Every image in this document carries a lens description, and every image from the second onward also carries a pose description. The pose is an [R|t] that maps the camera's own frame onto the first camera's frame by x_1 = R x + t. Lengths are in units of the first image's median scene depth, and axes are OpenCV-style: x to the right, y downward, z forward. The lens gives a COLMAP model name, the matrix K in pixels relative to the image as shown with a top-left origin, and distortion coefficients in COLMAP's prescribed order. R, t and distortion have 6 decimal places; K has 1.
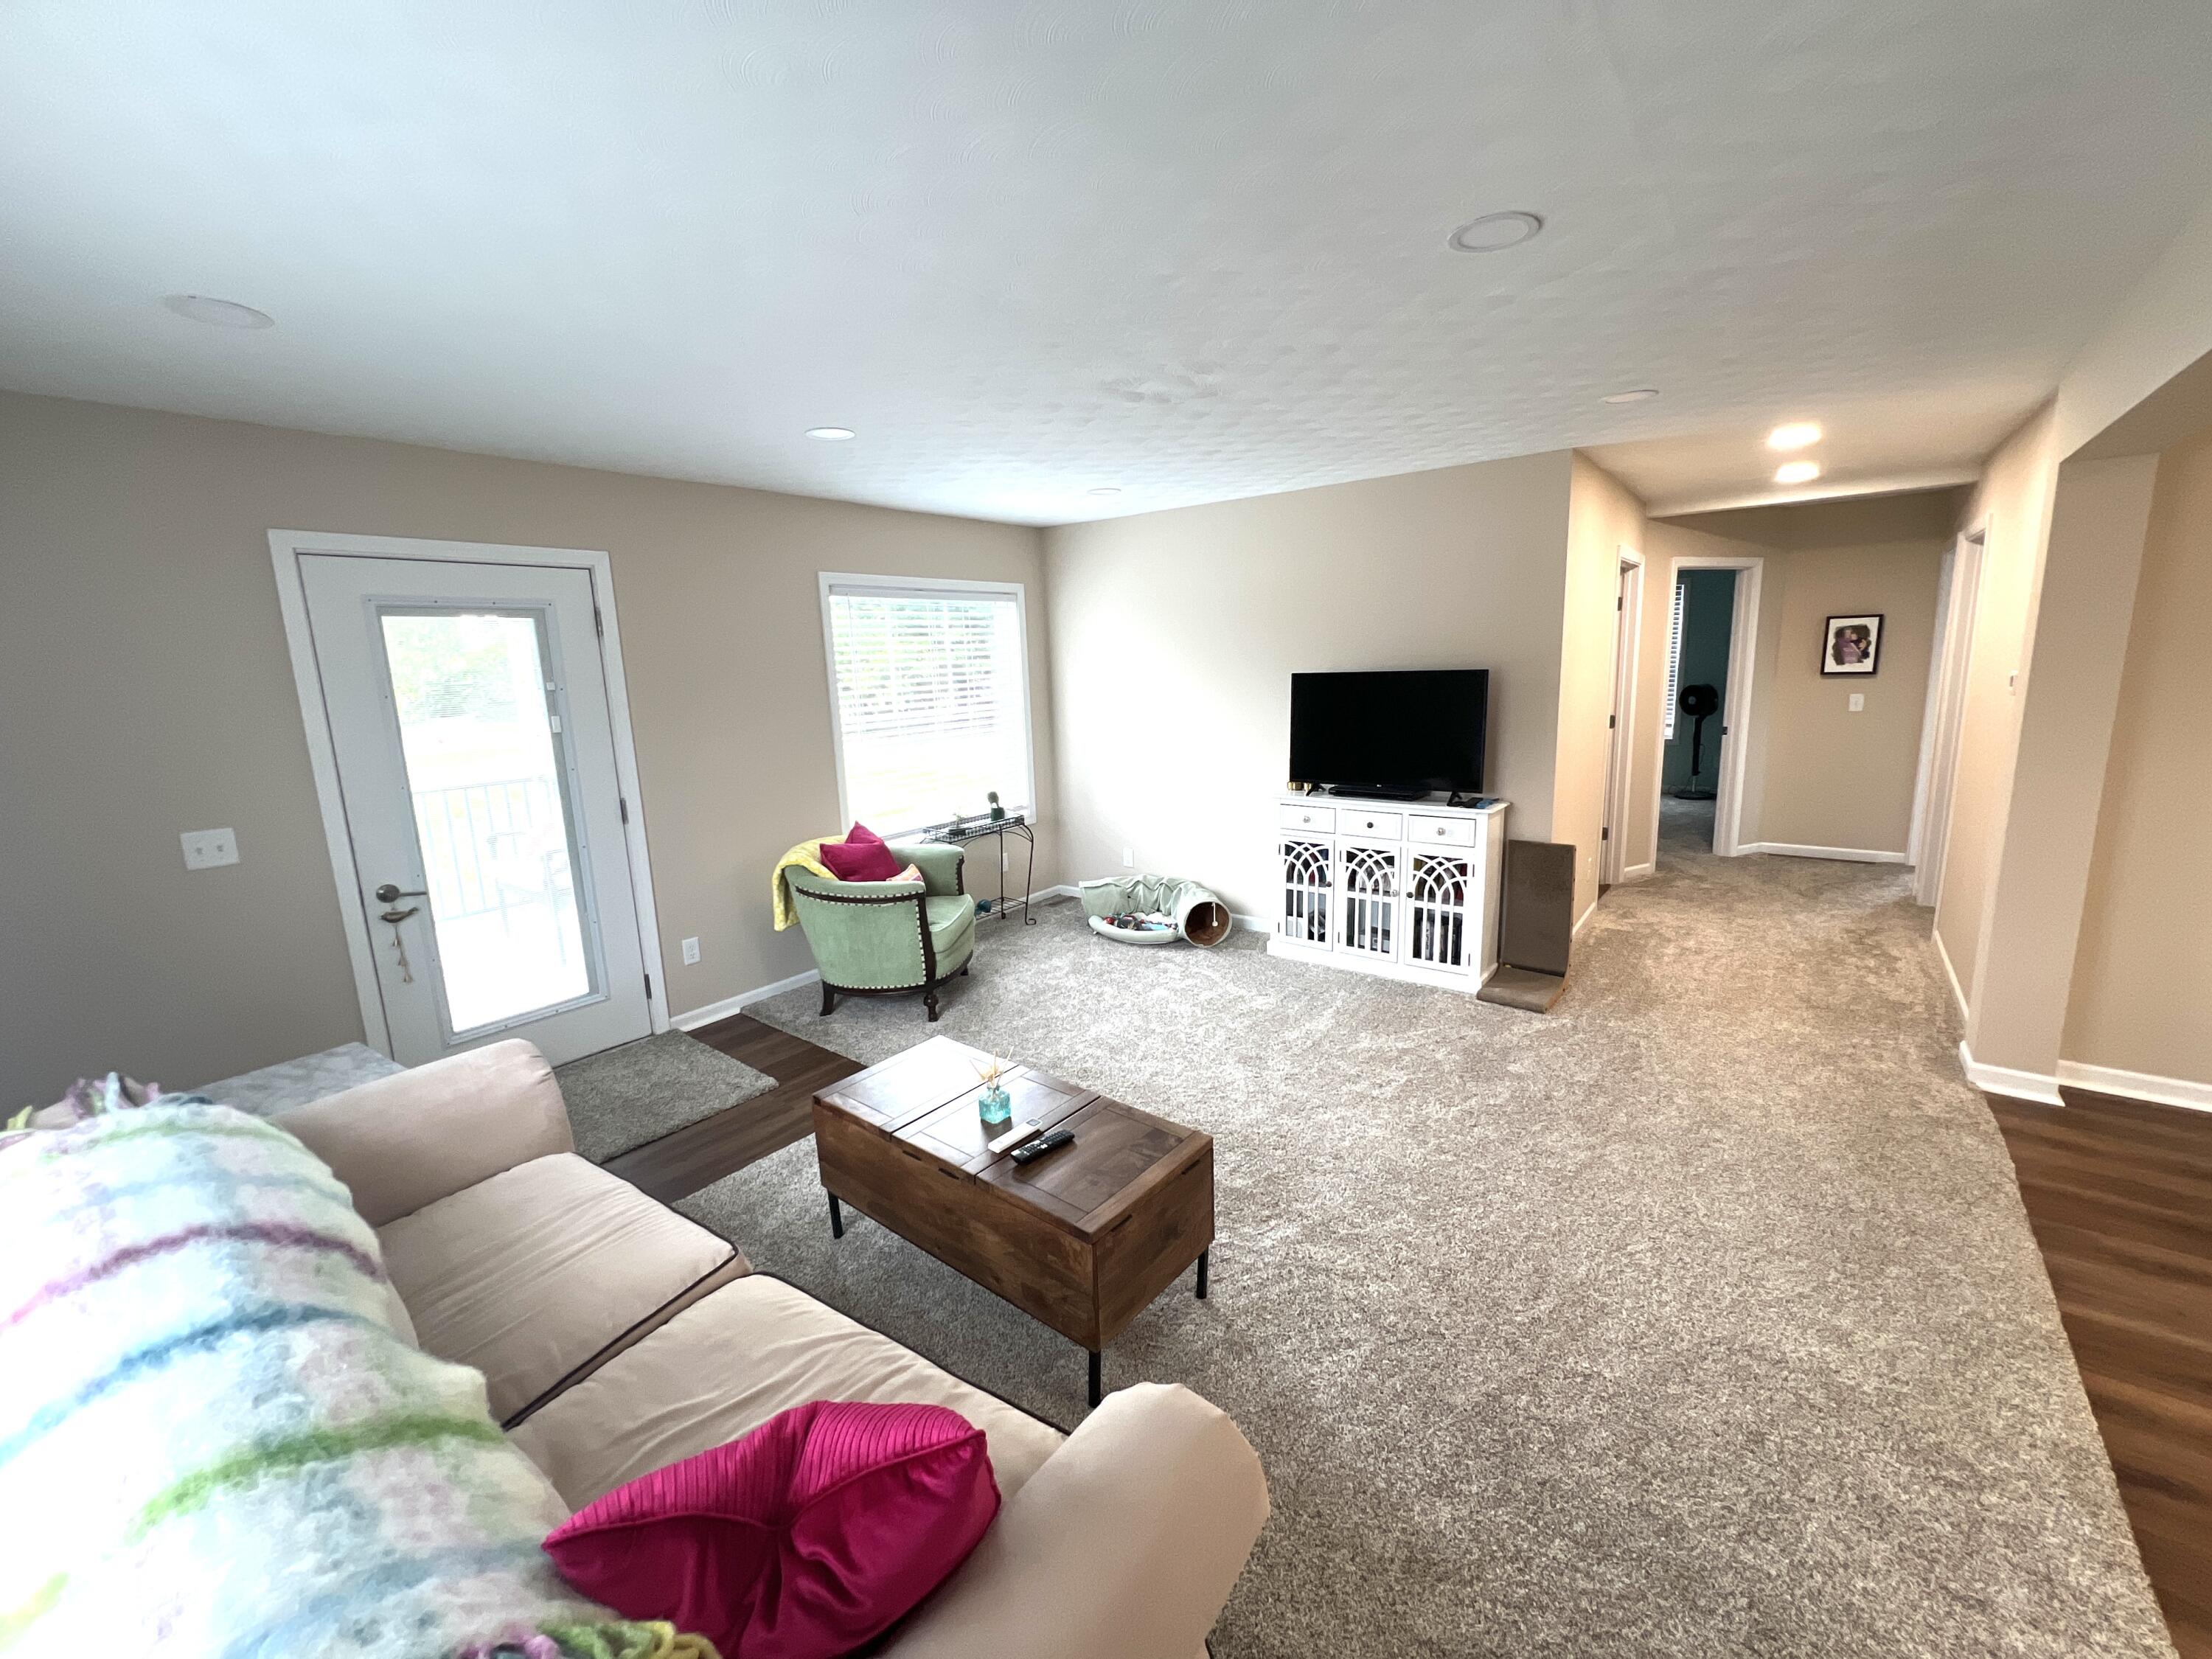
lens RADIAL K [[887.7, 0, 1104.2], [0, 887.7, 829.2], [0, 0, 1]] dist [-0.001854, -0.000435]
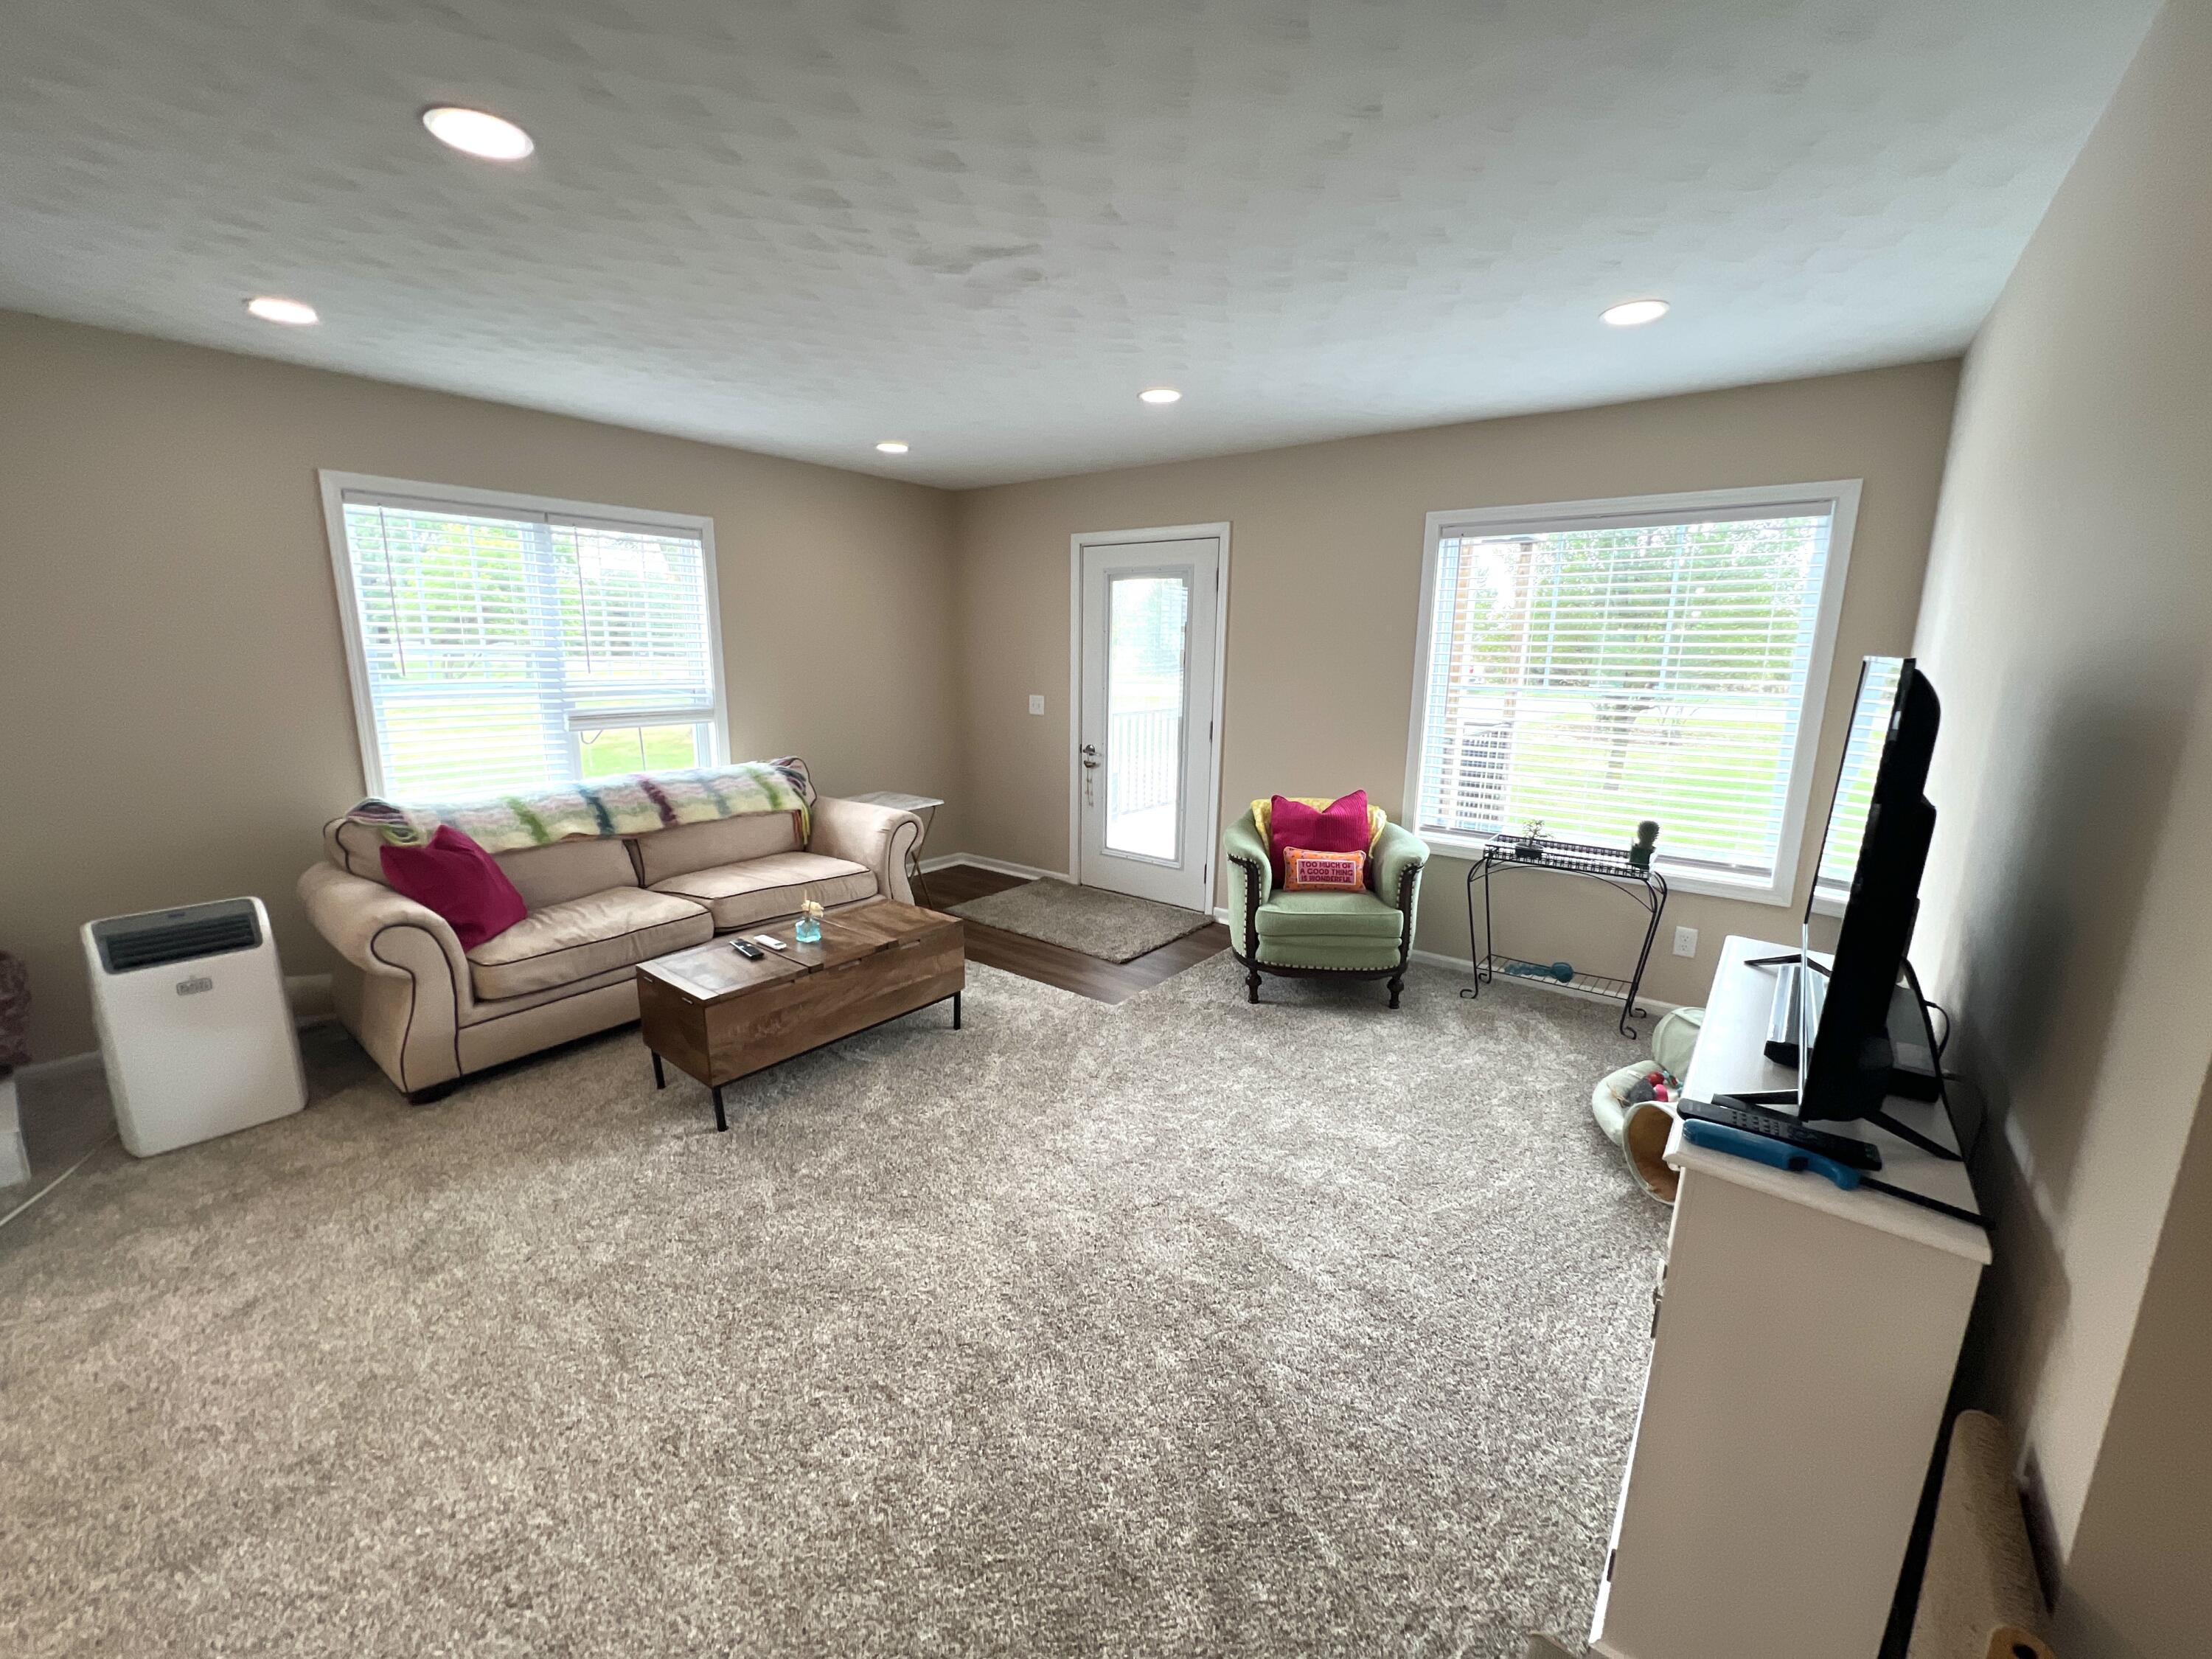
lens RADIAL K [[887.7, 0, 1104.3], [0, 887.7, 818.7], [0, 0, 1]] dist [-0.001854, -0.000435]
pose [[0.005237, 0.236719, -0.971564, 0.738356], [-0.196345, 0.952908, 0.231115, -0.171718], [0.980521, 0.189551, 0.051469, 0.852638]]
